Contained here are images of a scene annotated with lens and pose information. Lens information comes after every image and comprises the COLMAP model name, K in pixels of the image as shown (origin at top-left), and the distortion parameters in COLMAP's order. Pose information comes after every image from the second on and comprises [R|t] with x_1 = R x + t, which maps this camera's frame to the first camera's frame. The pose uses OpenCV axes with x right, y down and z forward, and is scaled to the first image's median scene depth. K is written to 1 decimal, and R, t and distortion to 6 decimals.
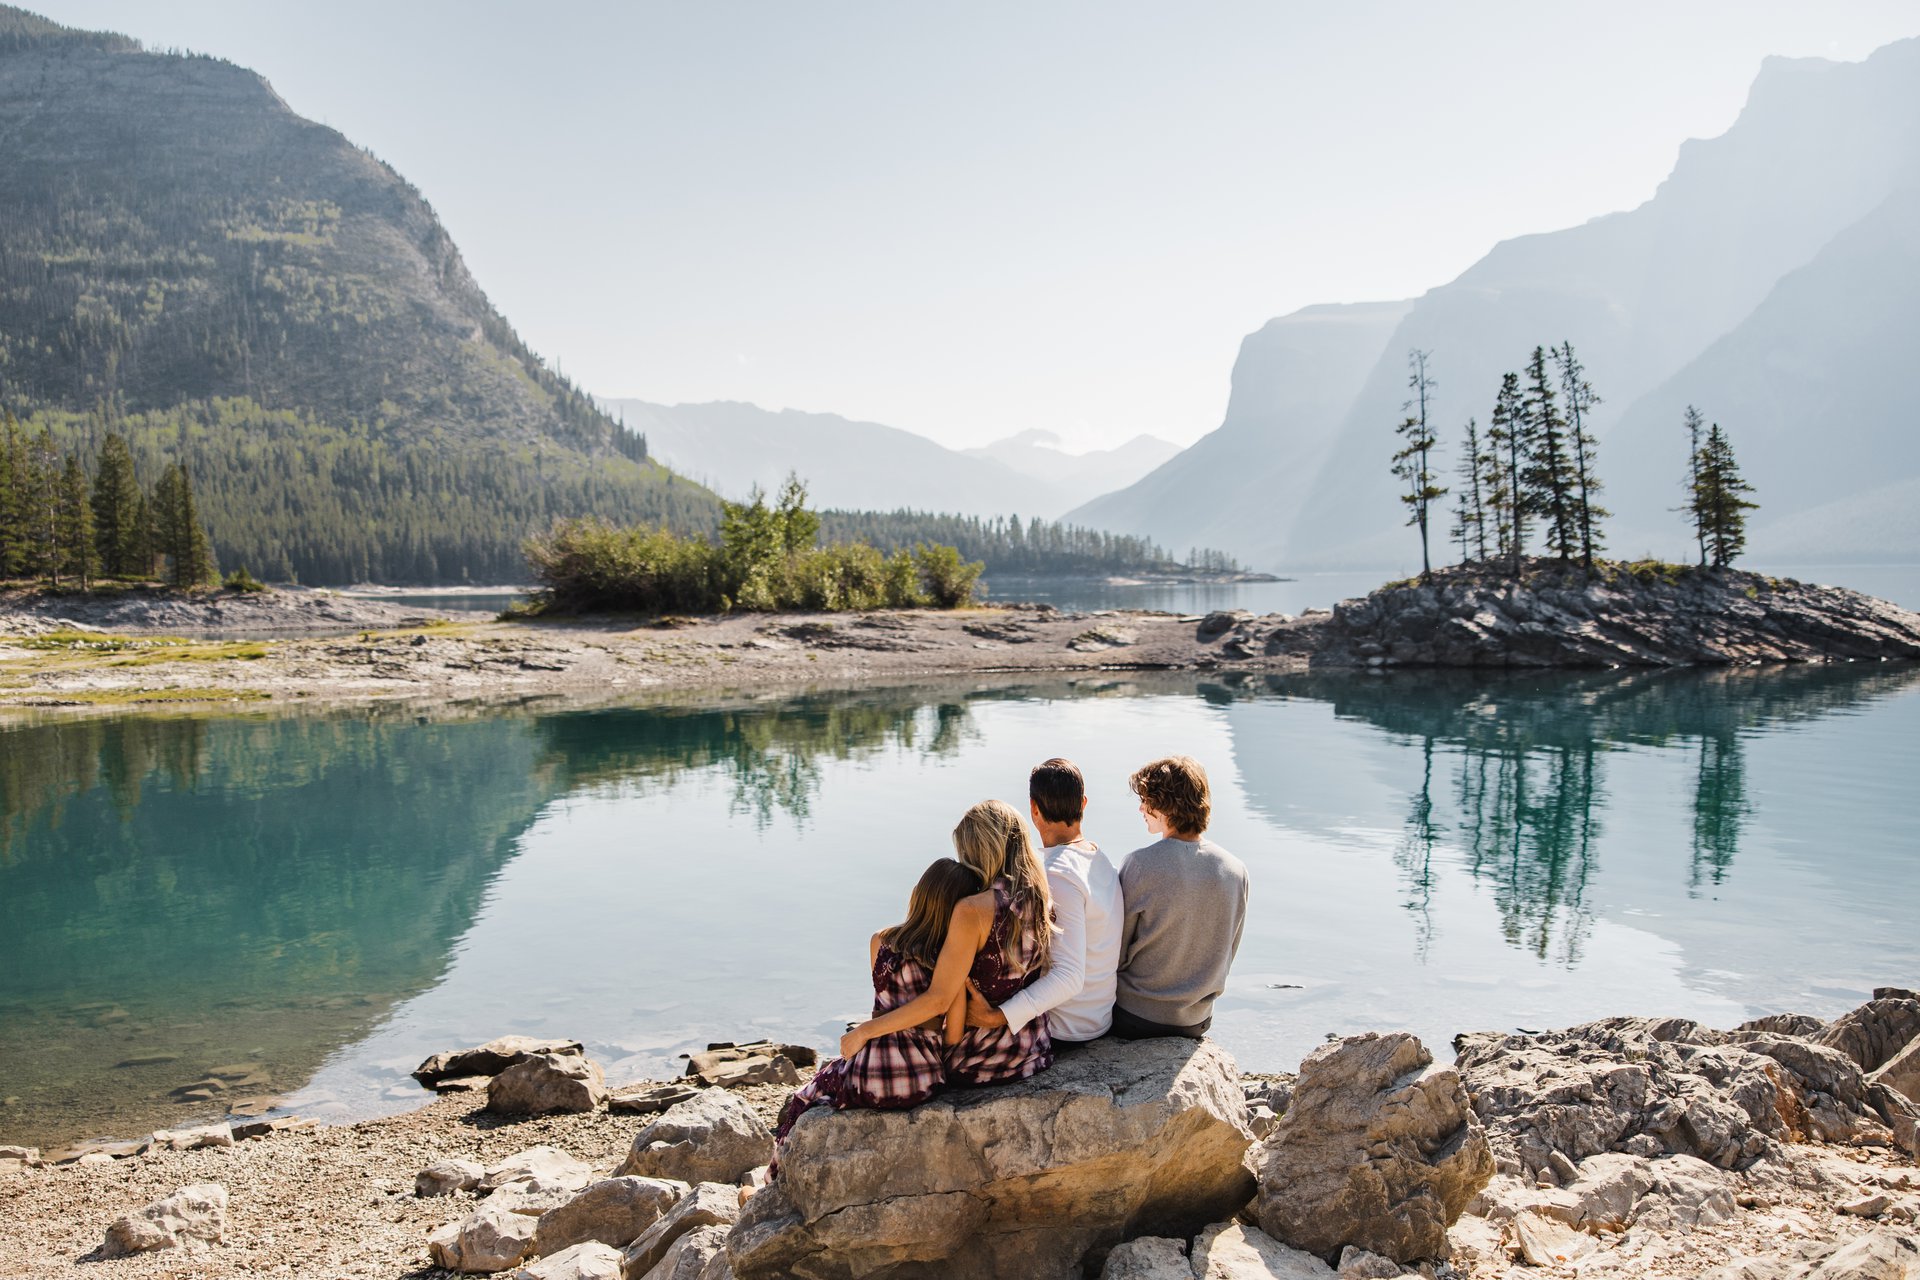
lens RADIAL K [[1535.1, 0, 961.1], [0, 1535.1, 612.0], [0, 0, 1]] dist [0.007959, 0.004176]
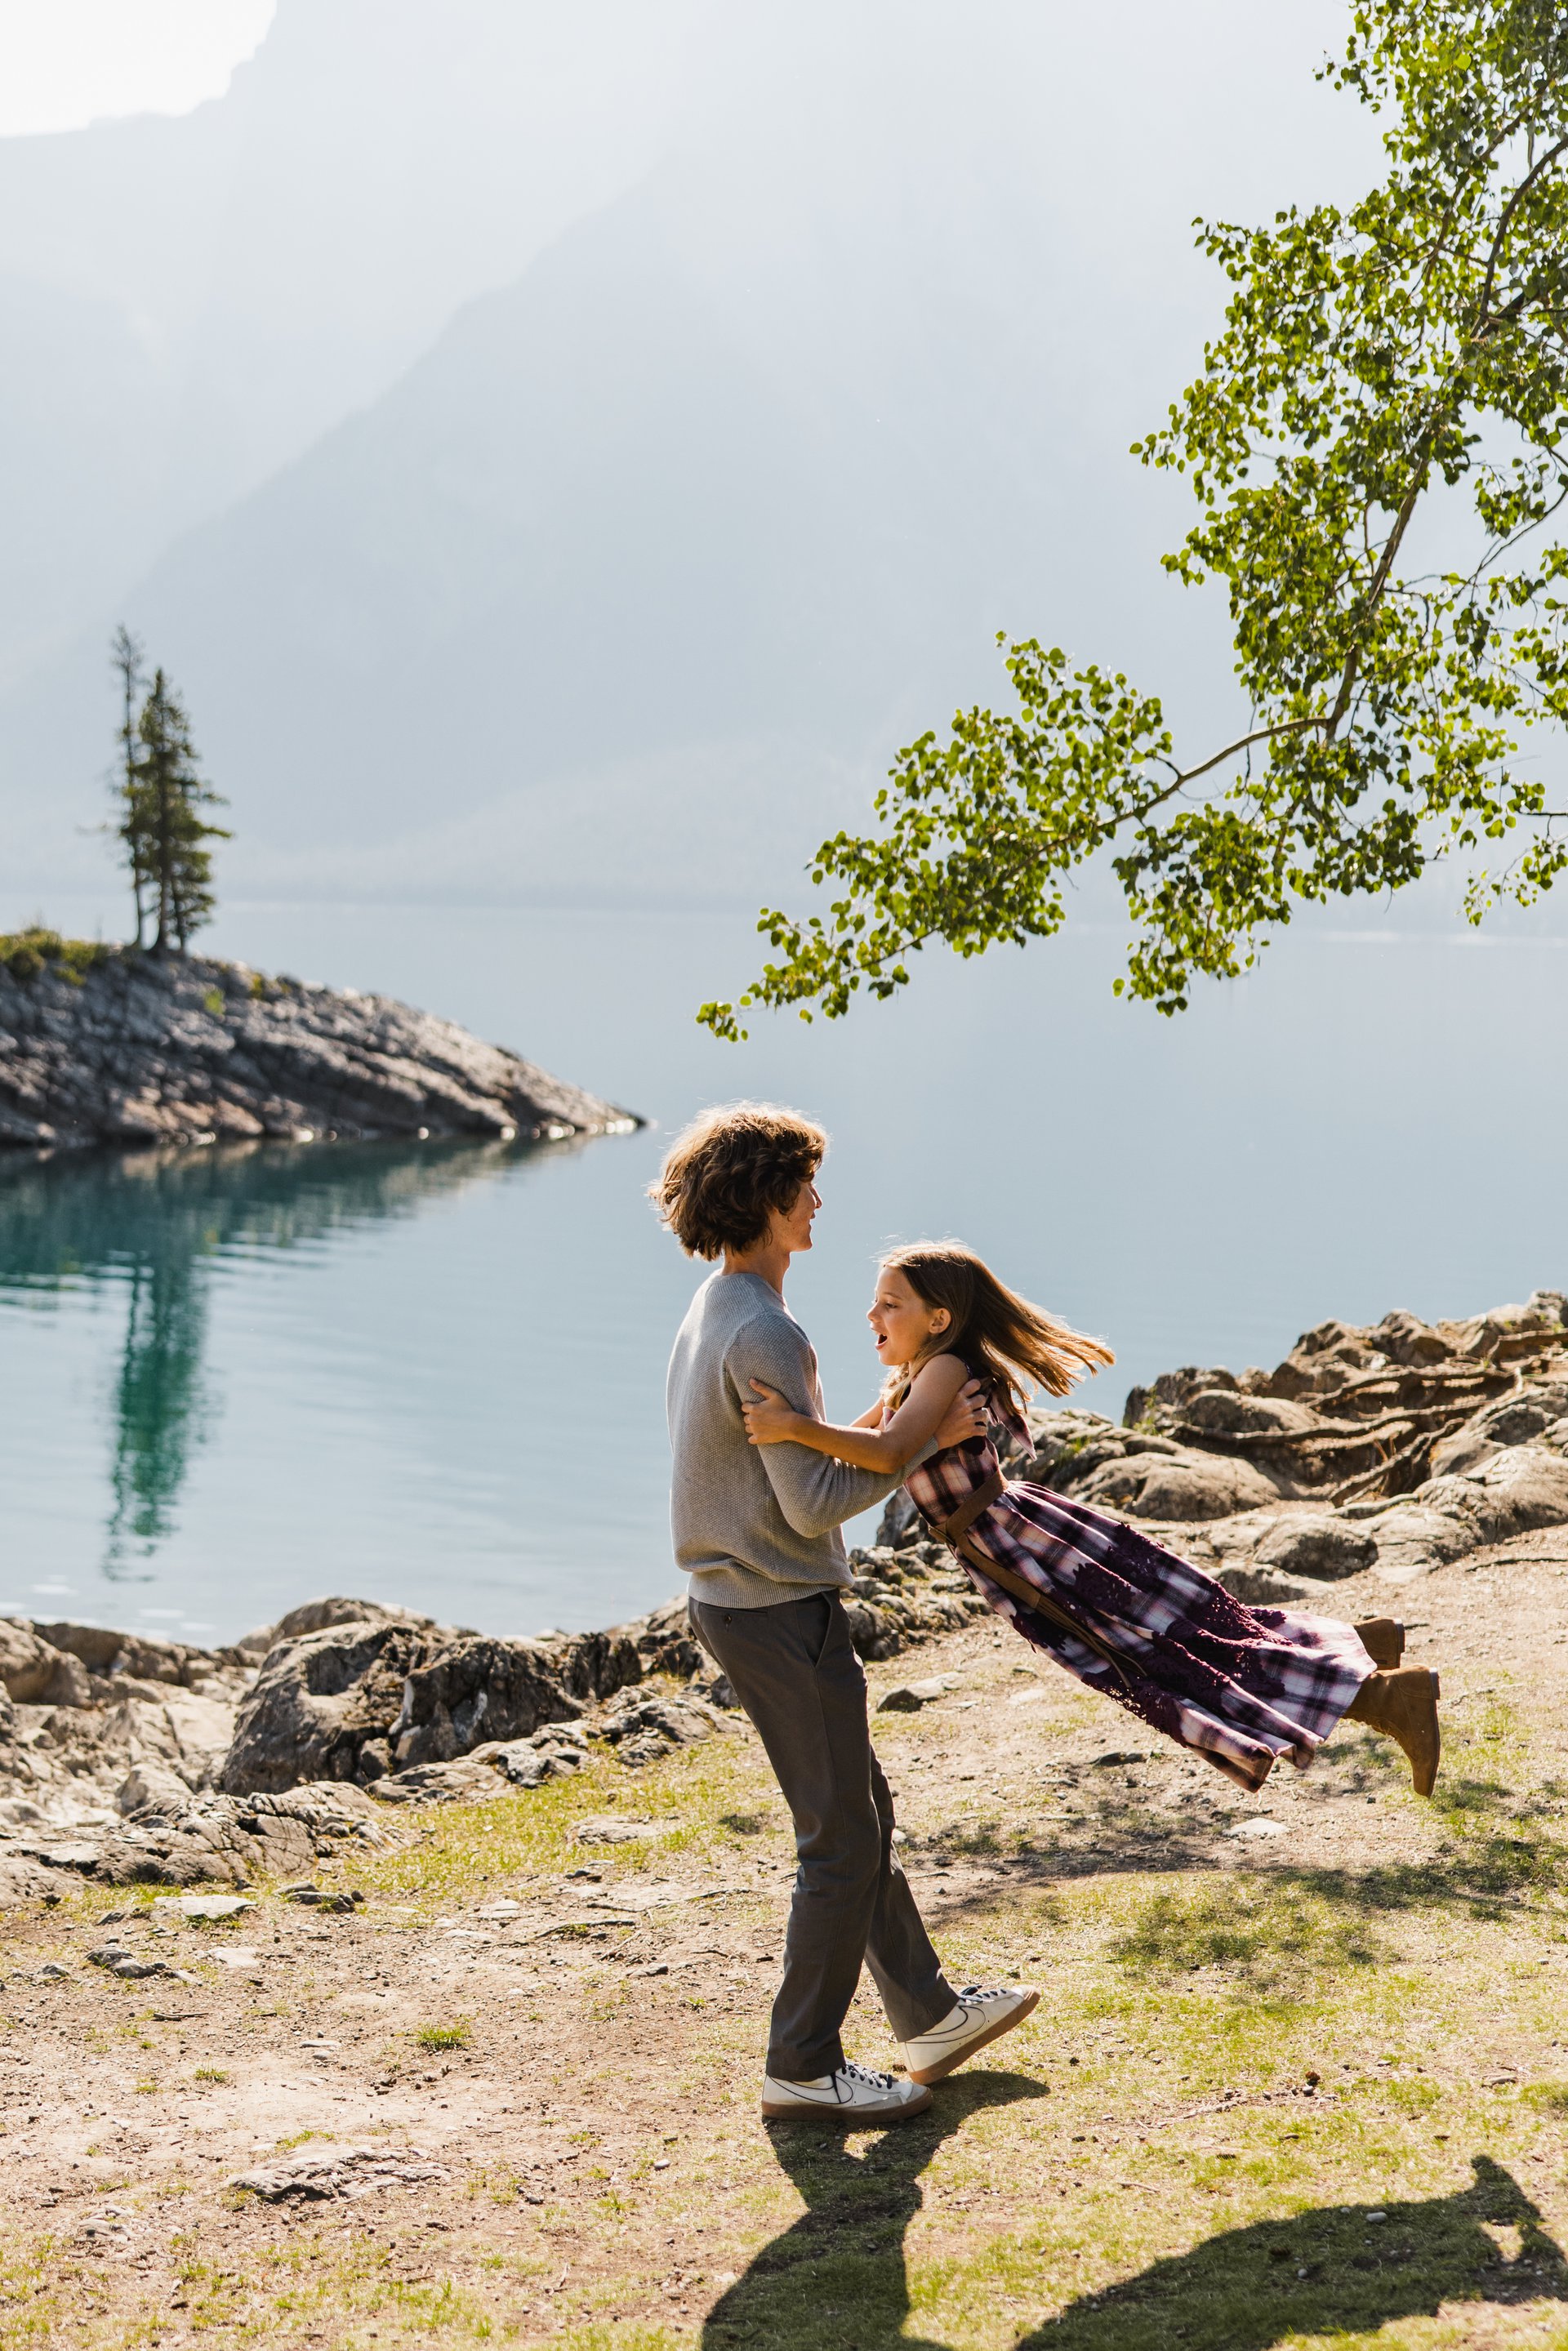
lens RADIAL K [[3646.1, 0, 643.5], [0, 3646.1, 1236.3], [0, 0, 1]] dist [0.017357, 0.039040]
pose [[0.861808, -0.008685, 0.507160, 0.012766], [-0.028143, 0.997495, 0.064905, -0.017265], [-0.506453, -0.070209, 0.859405, -0.135290]]
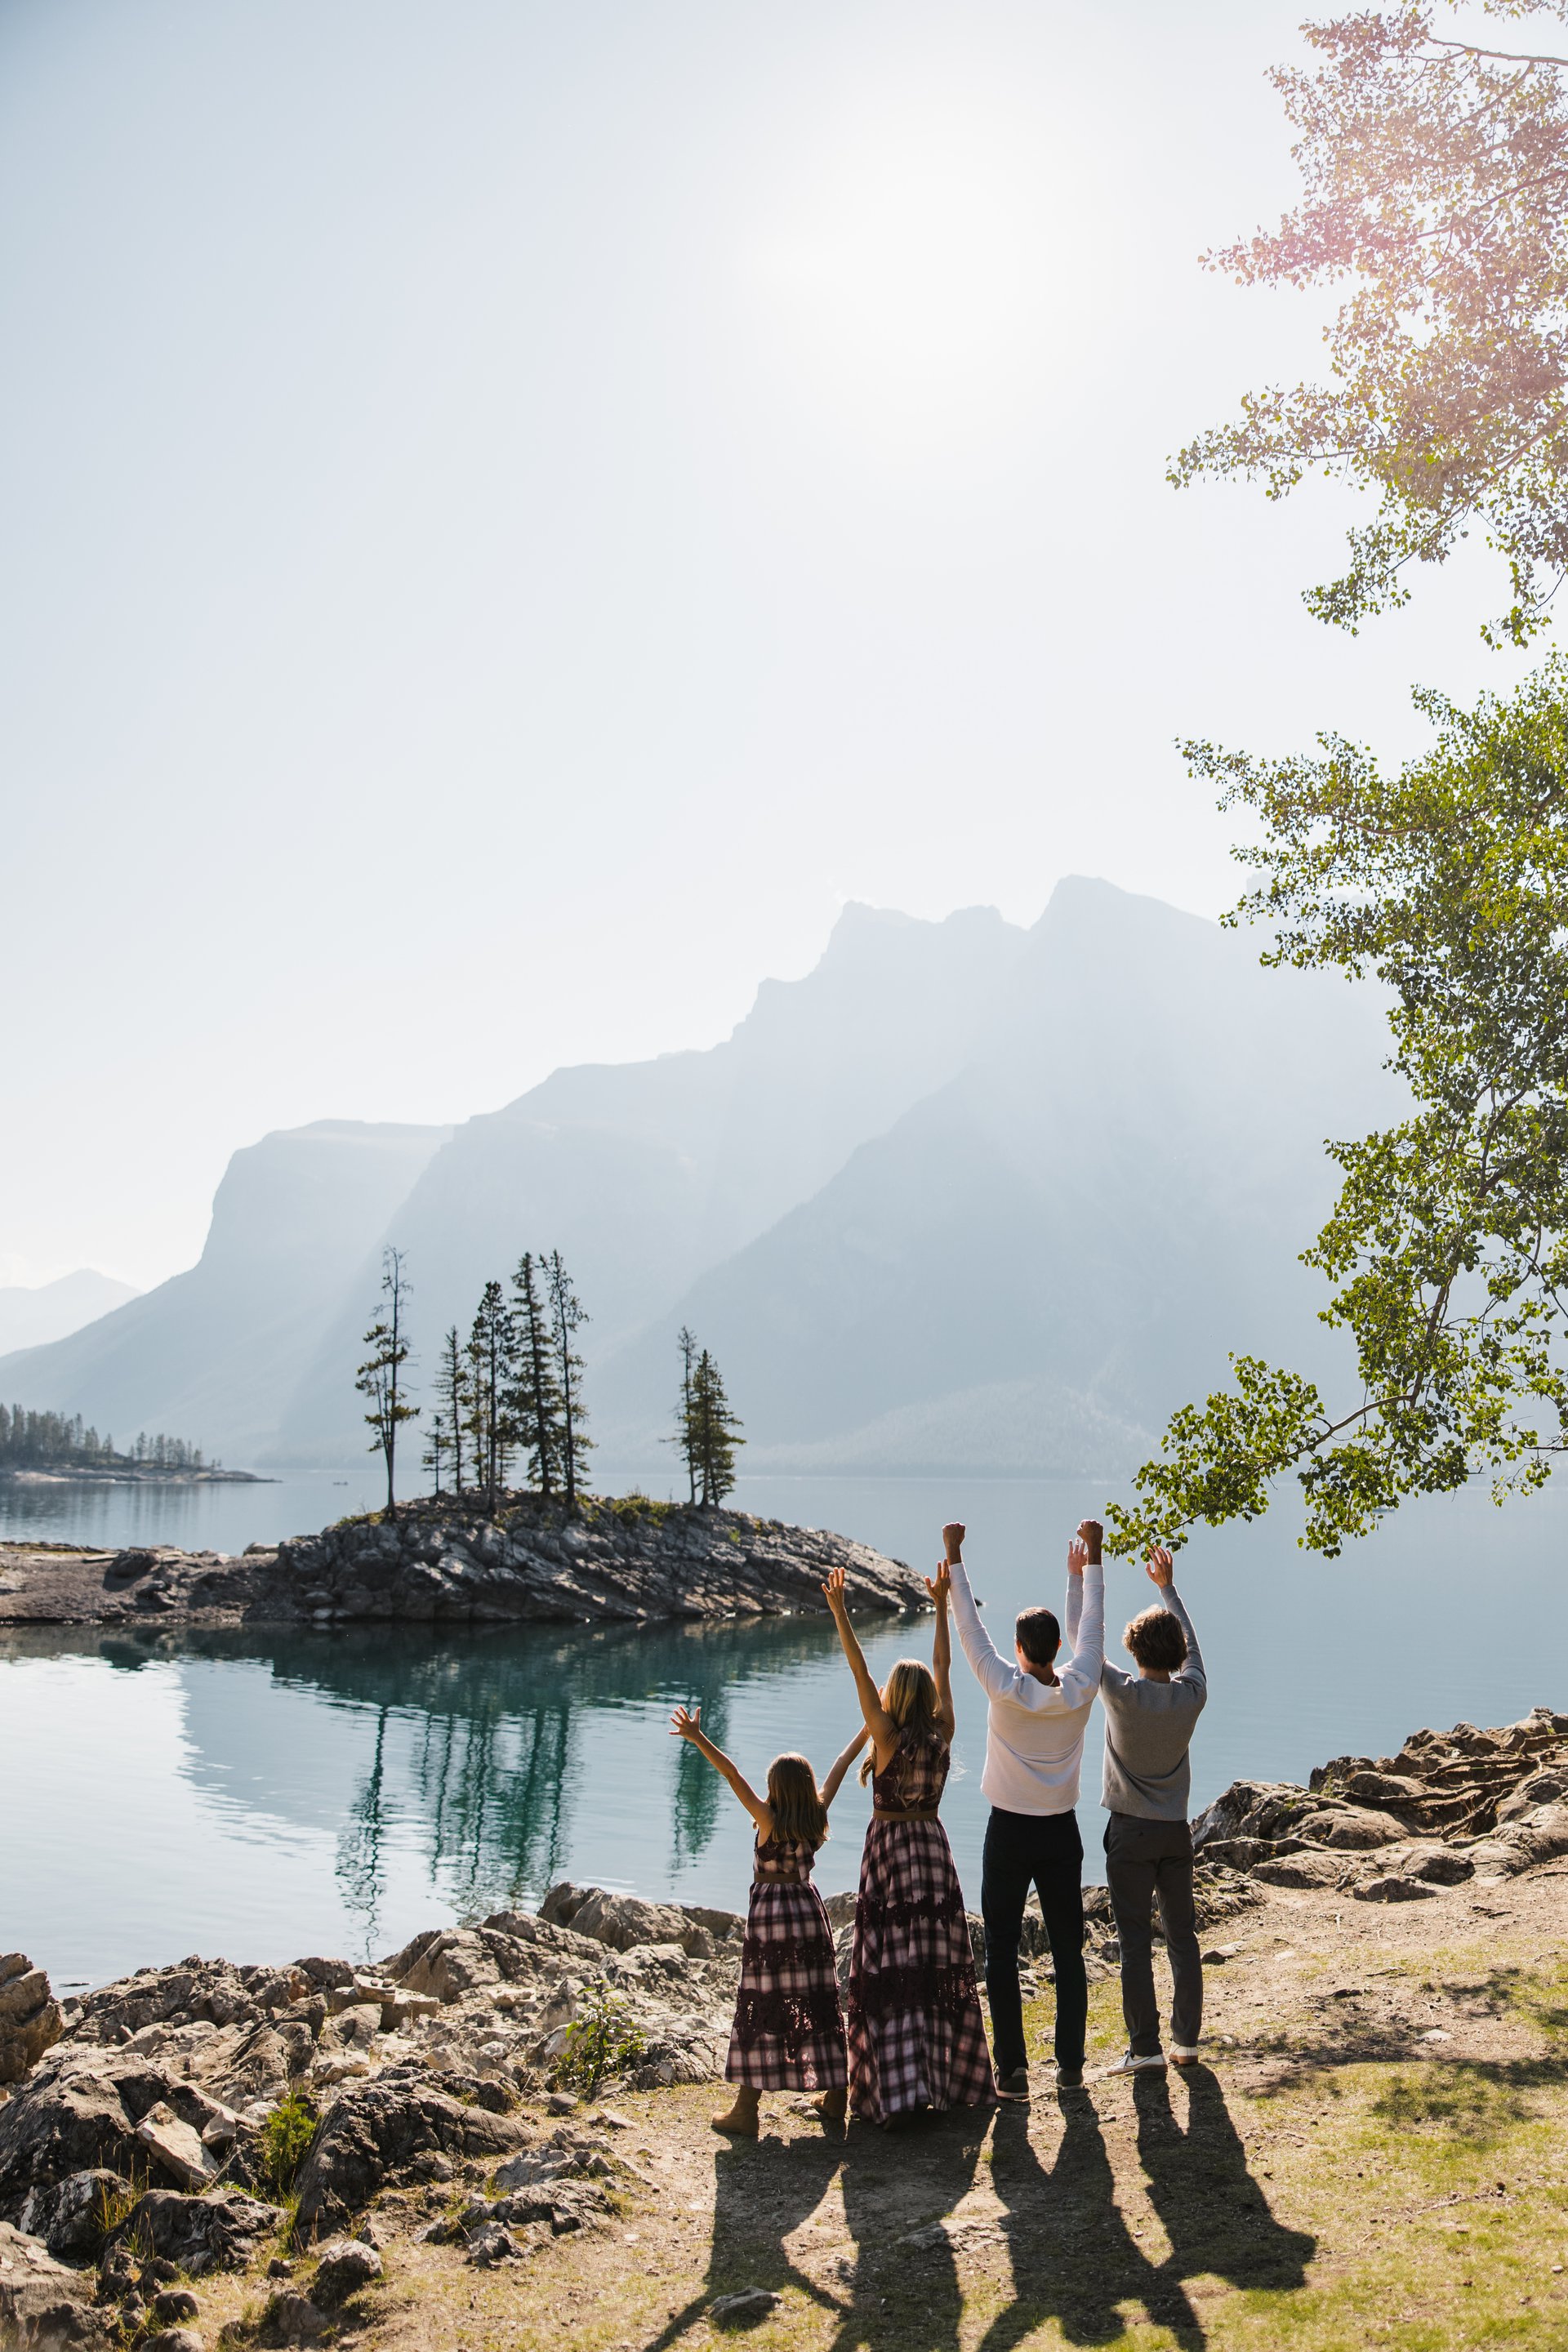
lens RADIAL K [[2061.4, 0, 818.2], [0, 2061.4, 1185.3], [0, 0, 1]] dist [-0.002632, 0.015211]
pose [[0.895184, 0.086916, 0.437140, -0.000023], [-0.016462, 0.986580, -0.162449, -0.019692], [-0.445393, 0.138226, 0.884601, -0.141444]]
